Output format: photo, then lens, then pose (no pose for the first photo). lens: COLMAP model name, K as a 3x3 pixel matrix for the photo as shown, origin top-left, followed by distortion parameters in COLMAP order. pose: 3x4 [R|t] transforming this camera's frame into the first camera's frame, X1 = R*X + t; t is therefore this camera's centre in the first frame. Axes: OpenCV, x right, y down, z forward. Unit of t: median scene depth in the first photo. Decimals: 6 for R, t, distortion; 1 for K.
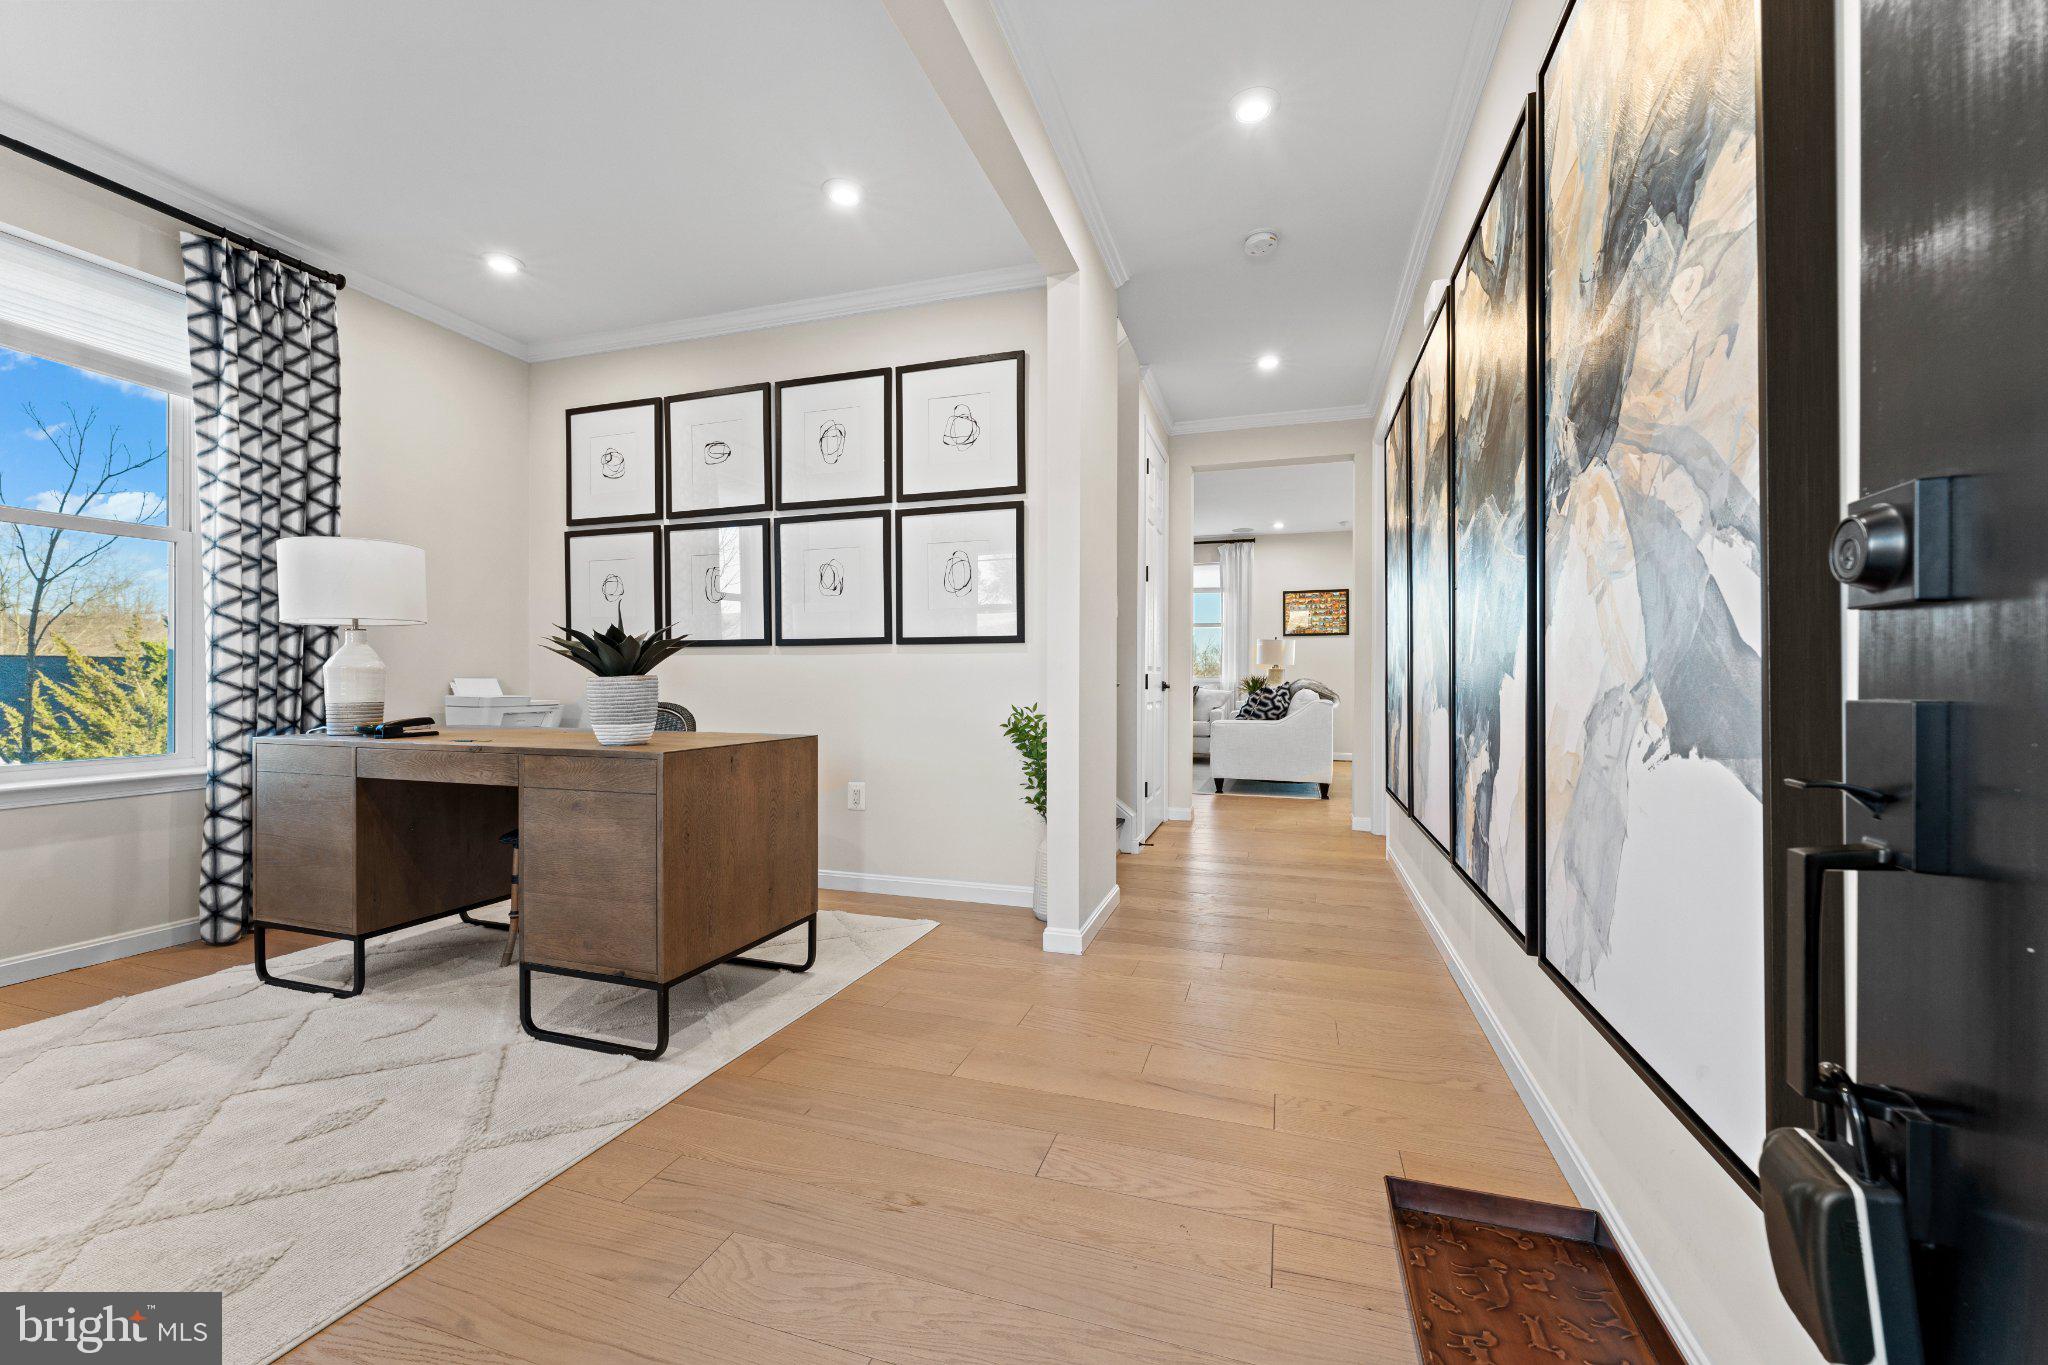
lens RADIAL K [[815.9, 0, 1024.0], [0, 815.9, 682.5], [0, 0, 1]] dist [-0.001542, -0.000109]
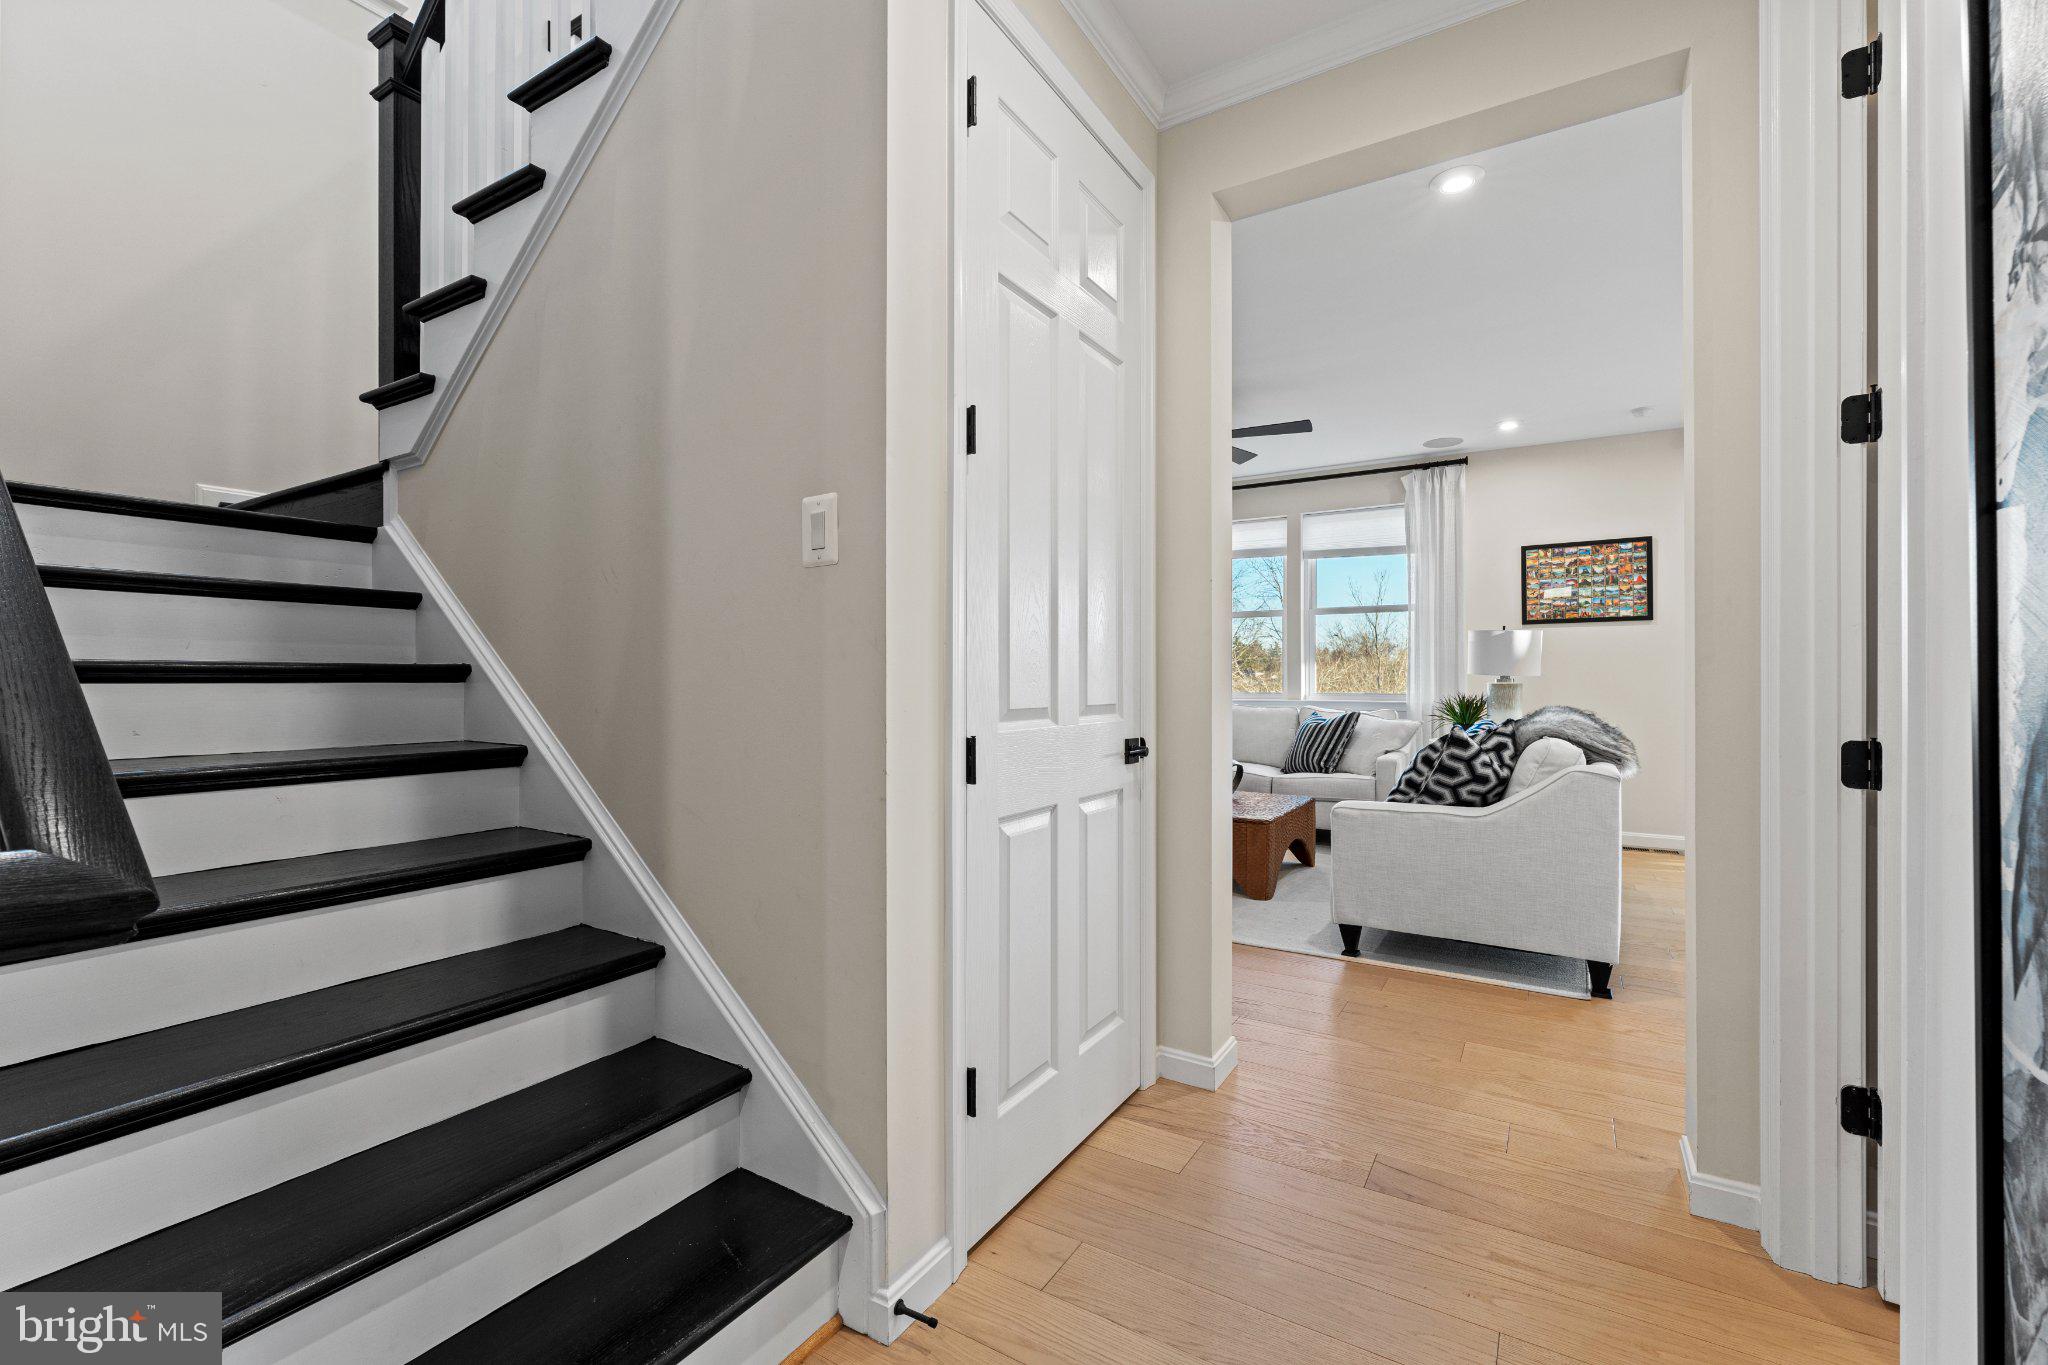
lens RADIAL K [[882.5, 0, 1016.4], [0, 882.5, 684.1], [0, 0, 1]] dist [-0.009454, 0.000008]
pose [[0.970917, -0.006753, -0.239321, 0.174138], [0.005698, 0.999971, -0.005097, -0.020214], [0.239349, 0.003585, 0.970927, 0.457290]]
